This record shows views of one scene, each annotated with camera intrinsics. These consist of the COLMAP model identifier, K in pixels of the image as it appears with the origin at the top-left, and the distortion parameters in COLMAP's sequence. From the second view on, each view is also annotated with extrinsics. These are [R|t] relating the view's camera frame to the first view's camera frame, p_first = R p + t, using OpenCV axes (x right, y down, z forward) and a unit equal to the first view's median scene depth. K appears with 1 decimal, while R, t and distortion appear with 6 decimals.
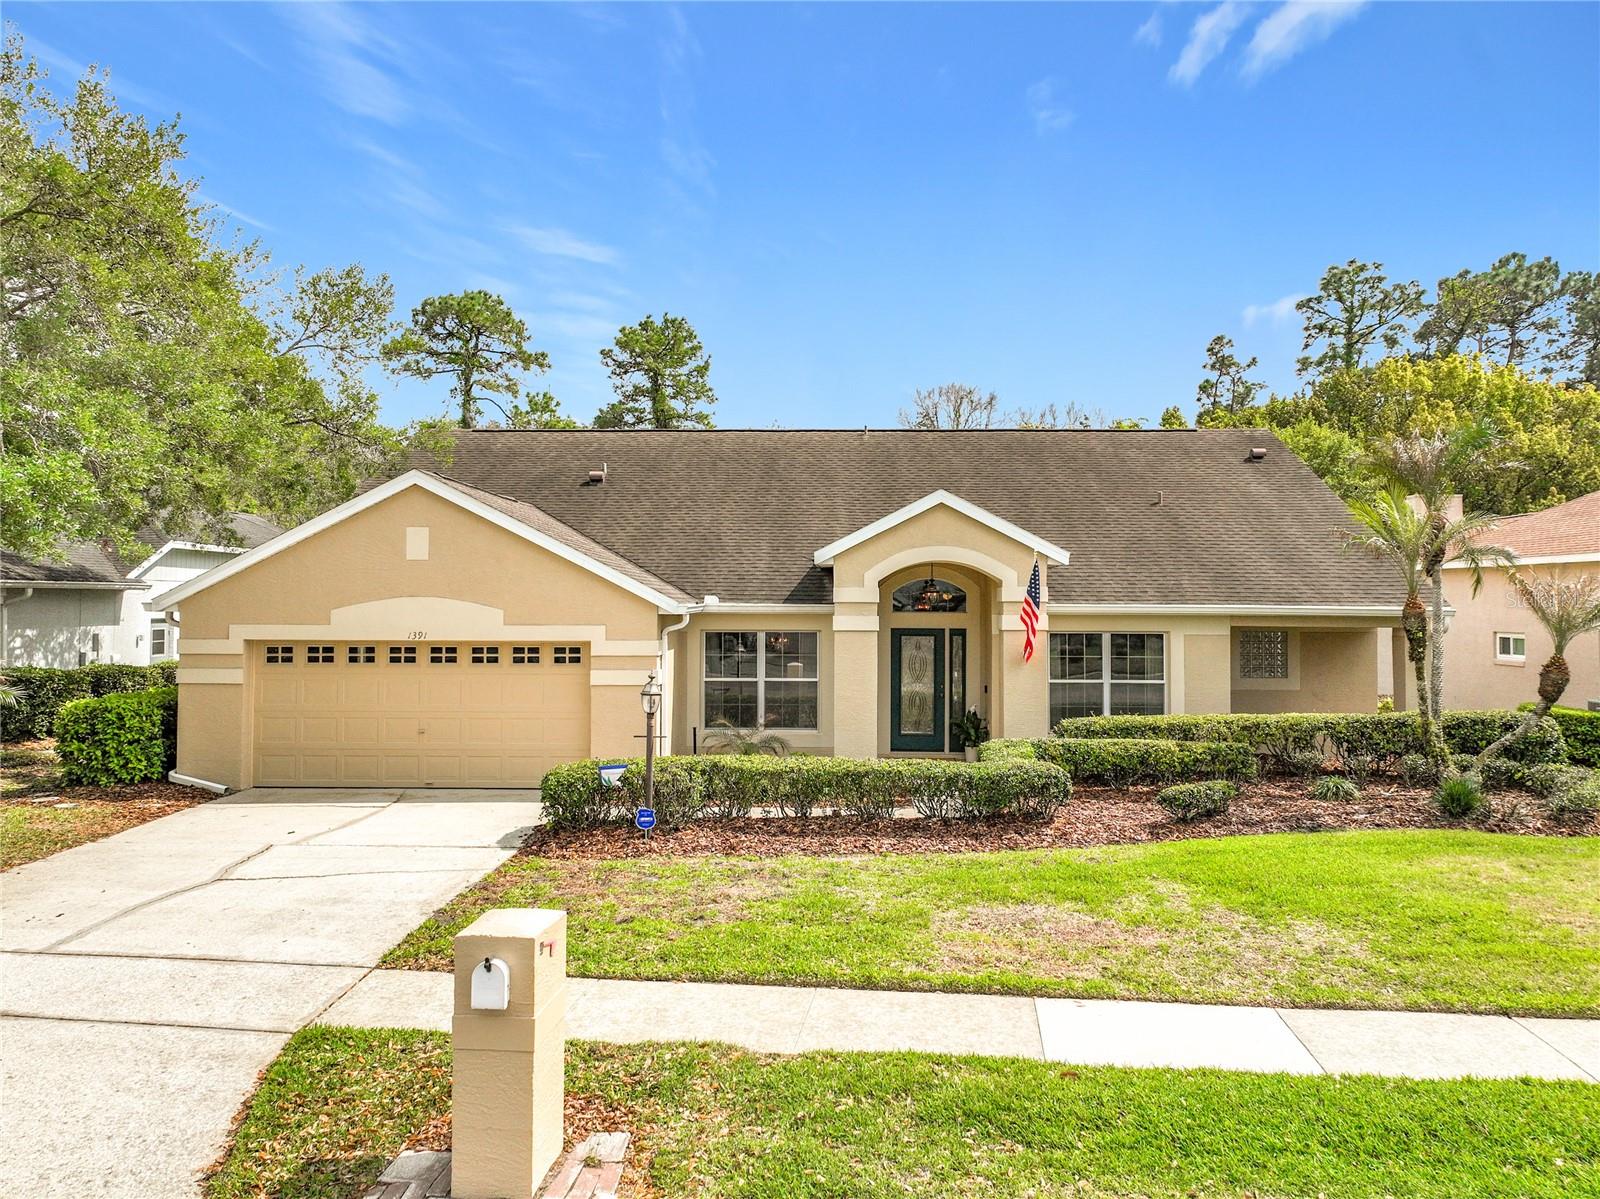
lens RADIAL K [[1170.4, 0, 843.0], [0, 1170.4, 593.6], [0, 0, 1]] dist [0.001200, -0.001012]
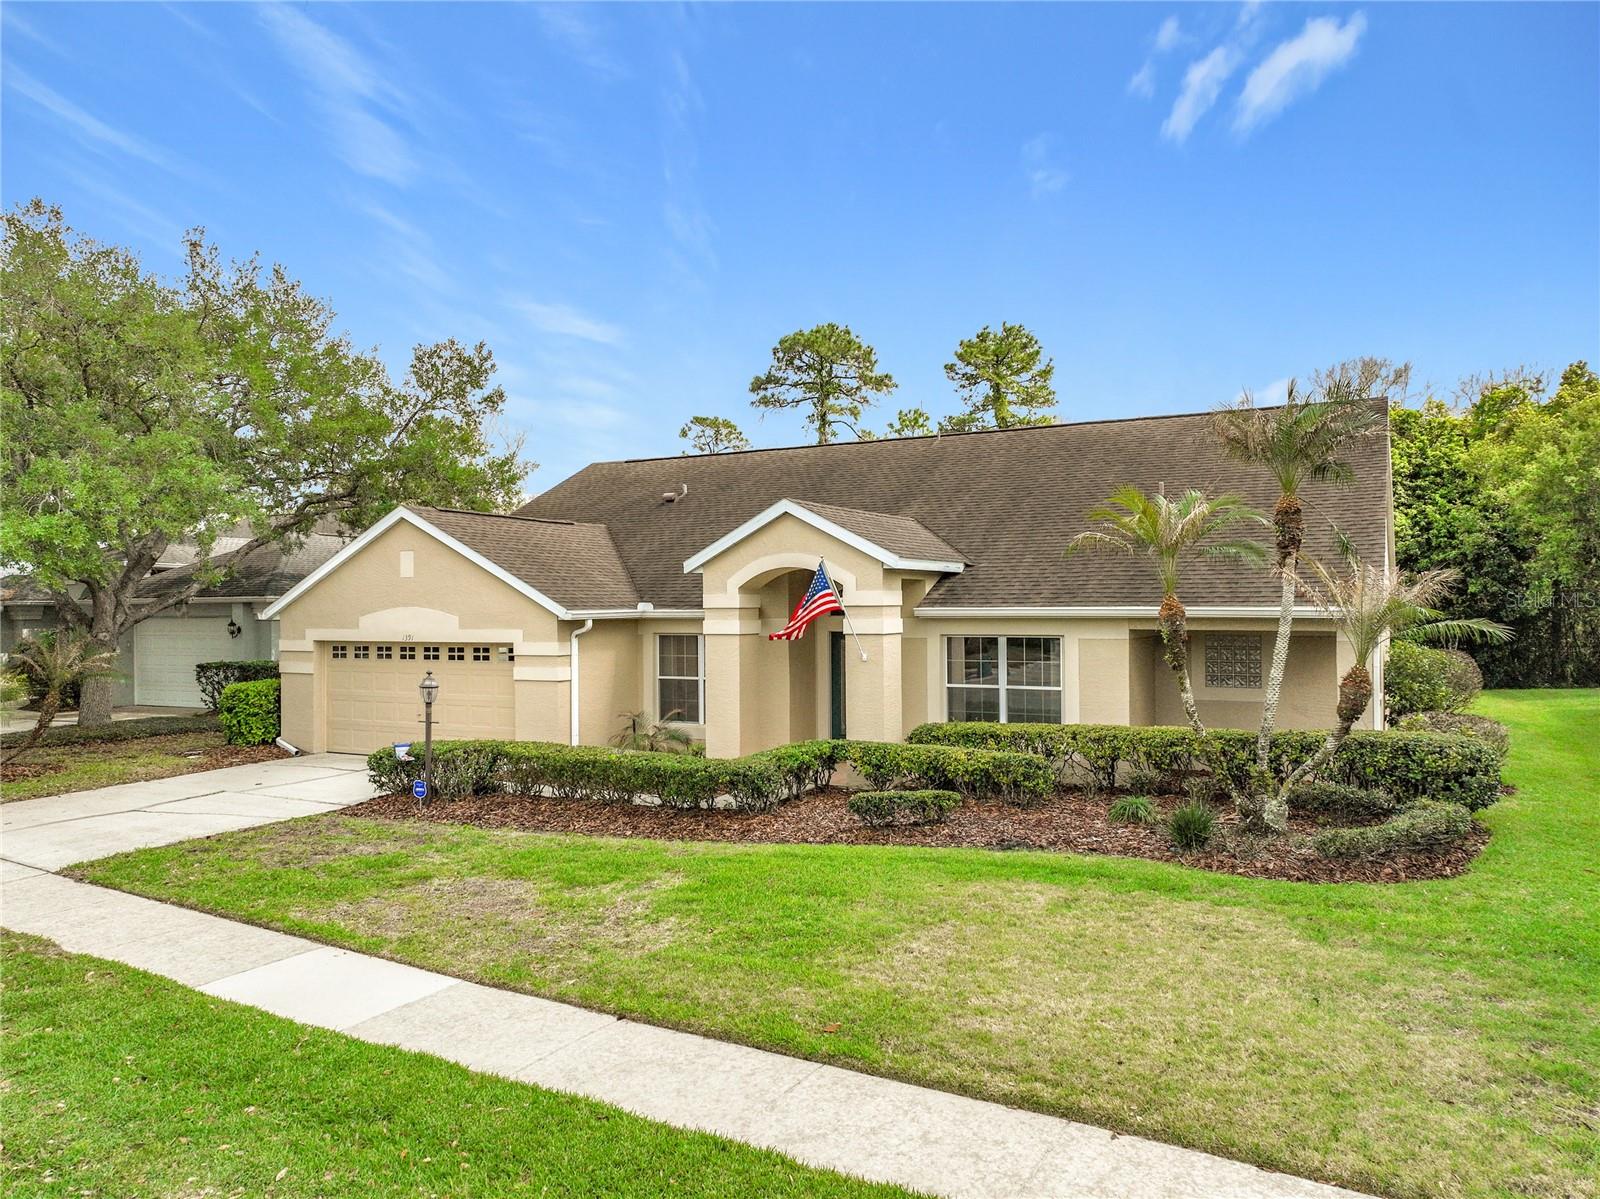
lens RADIAL K [[1149.6, 0, 806.9], [0, 1149.6, 590.0], [0, 0, 1]] dist [0.003186, 0.003149]
pose [[0.888025, -0.016194, -0.459510, 0.523386], [0.014202, 0.999869, -0.007791, 0.000436], [0.459576, 0.000393, 0.888138, 0.086308]]
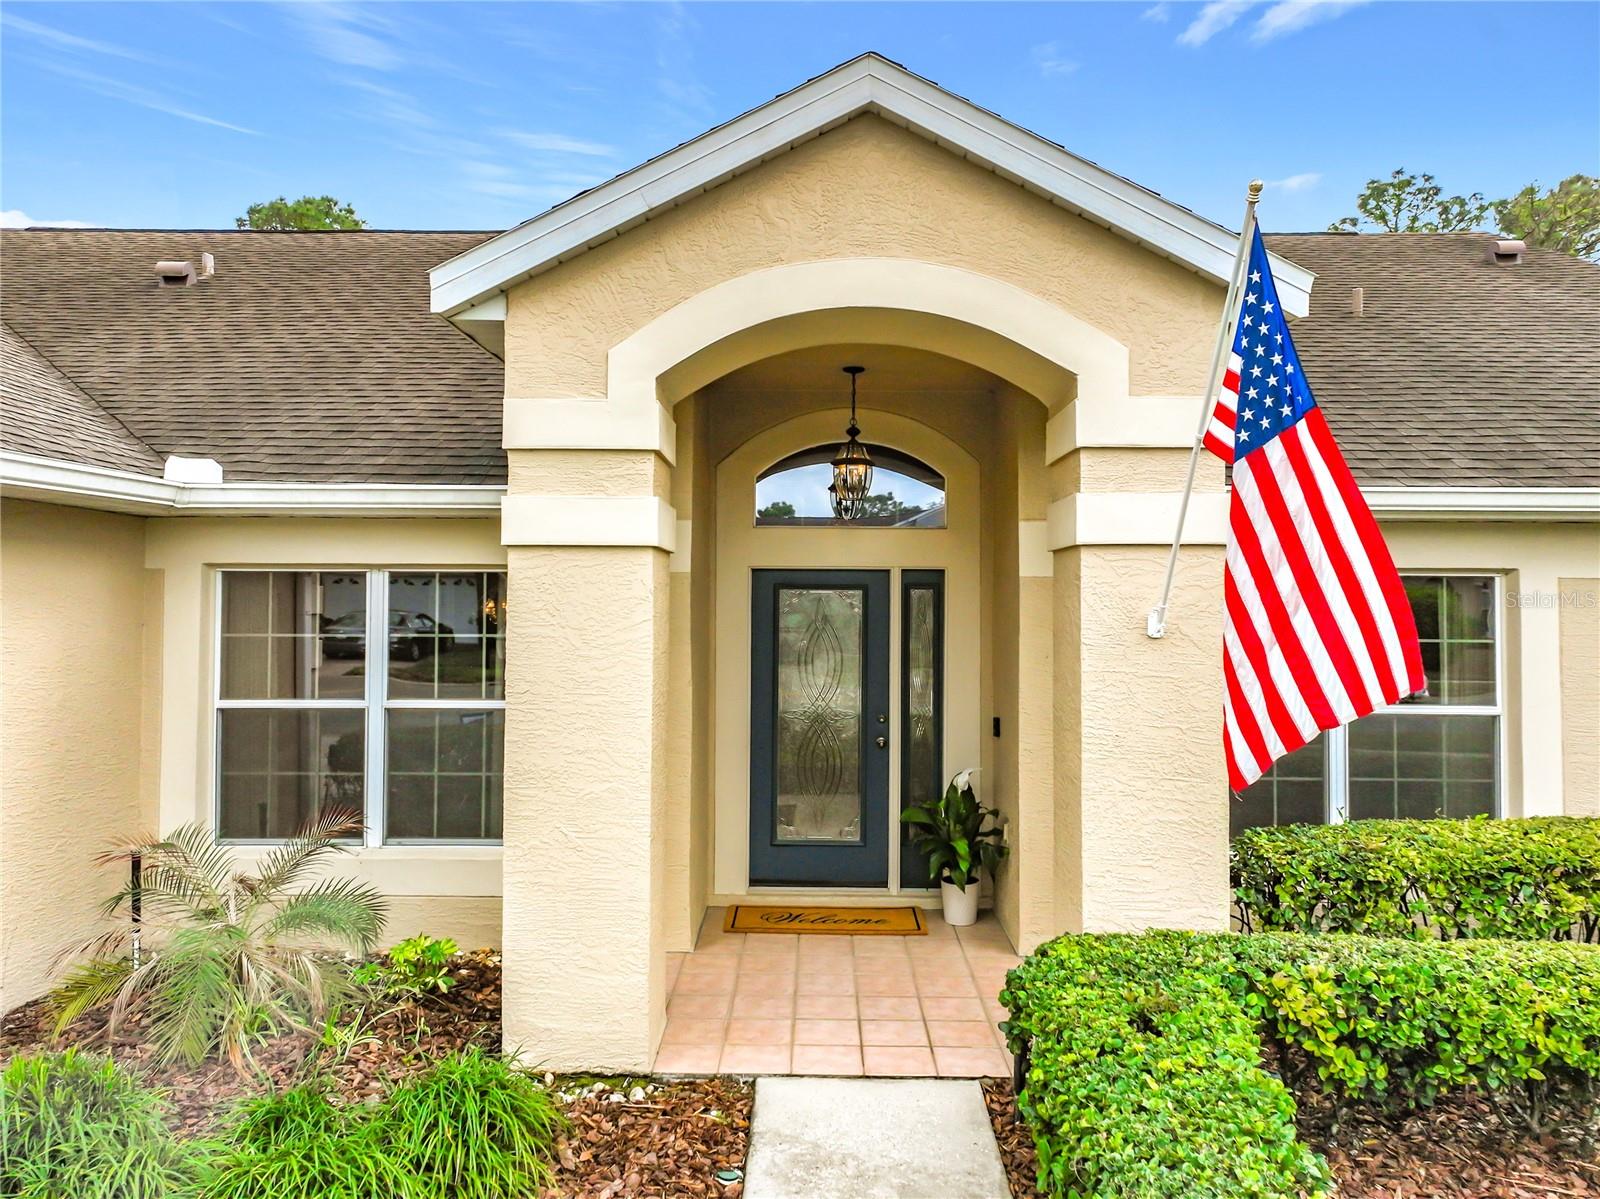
lens RADIAL K [[1149.6, 0, 806.9], [0, 1149.6, 590.0], [0, 0, 1]] dist [0.003186, 0.003149]
pose [[0.999990, 0.002280, 0.003889, 0.061465], [-0.002270, 0.999994, -0.002512, 0.040020], [-0.003894, 0.002504, 0.999989, 0.653478]]
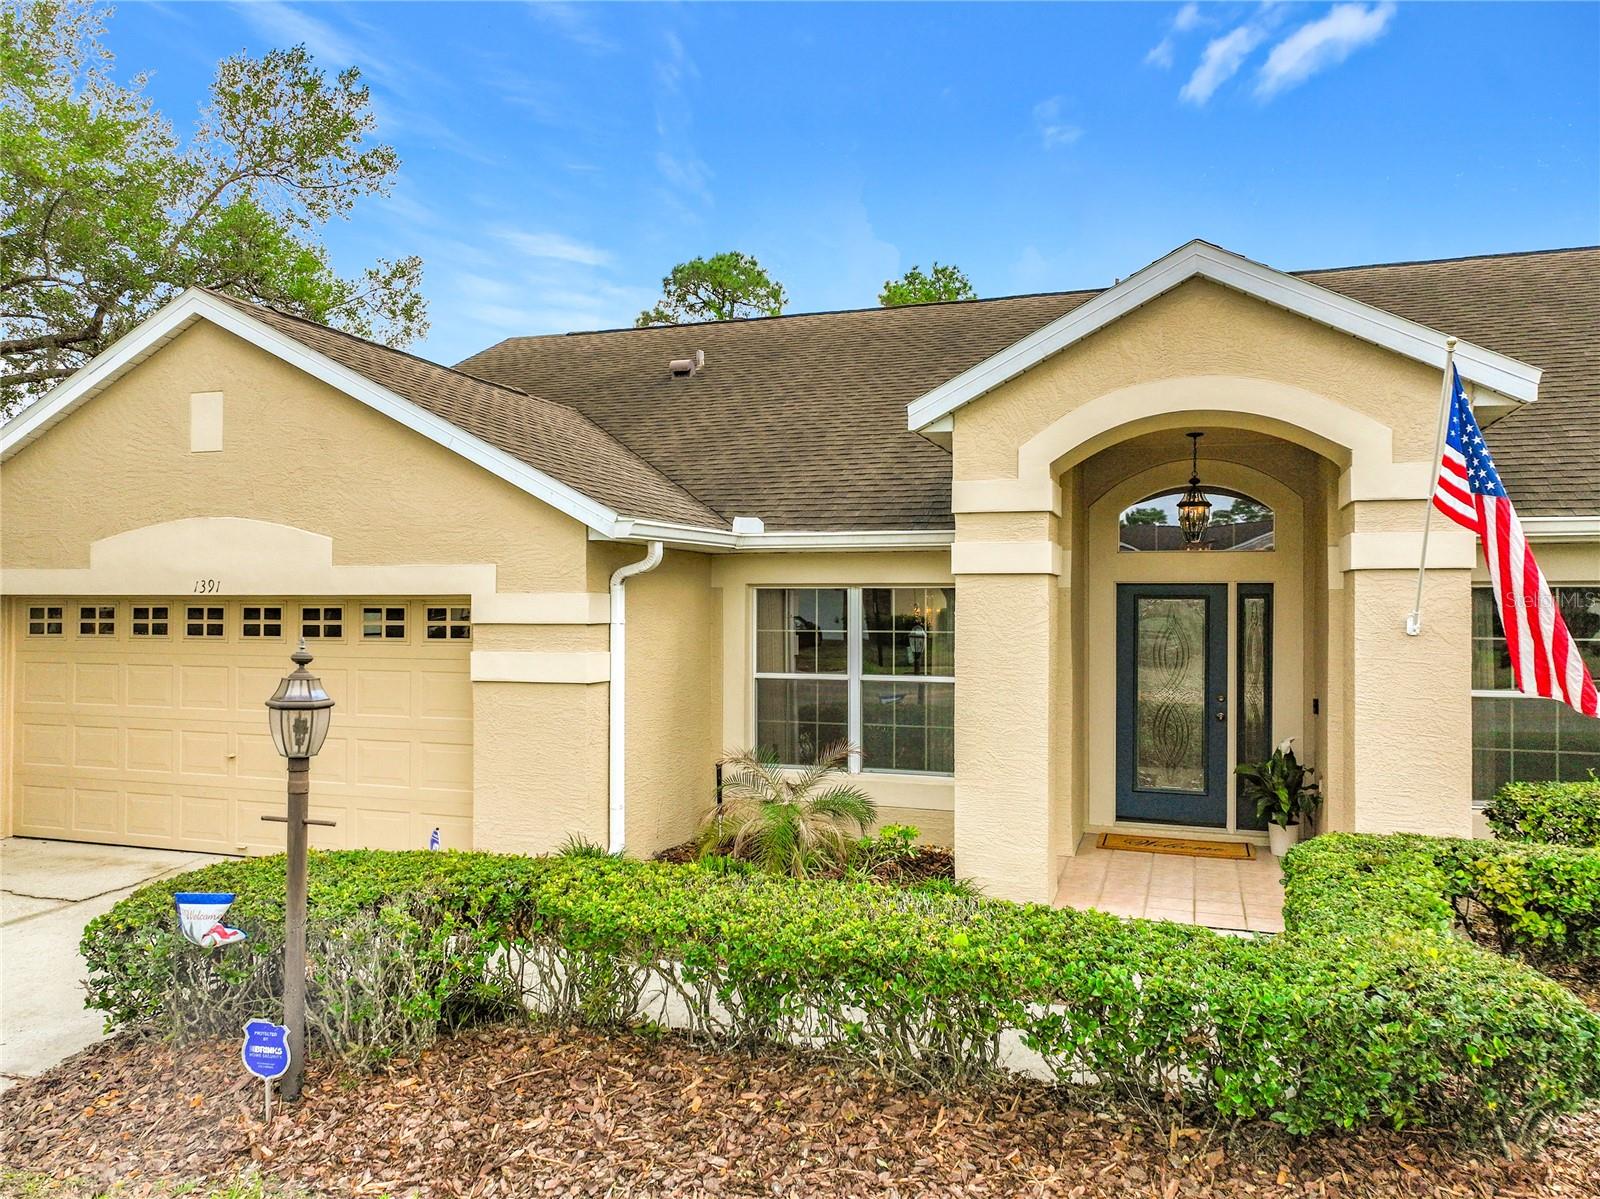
lens RADIAL K [[1142.6, 0, 800.0], [0, 1142.6, 599.5], [0, 0, 1]] dist [-0.002249, 0.027122]
pose [[0.949752, -0.001104, -0.313003, 0.070214], [0.002309, 0.999991, 0.003478, 0.036955], [0.312996, -0.004026, 0.949746, 0.504441]]
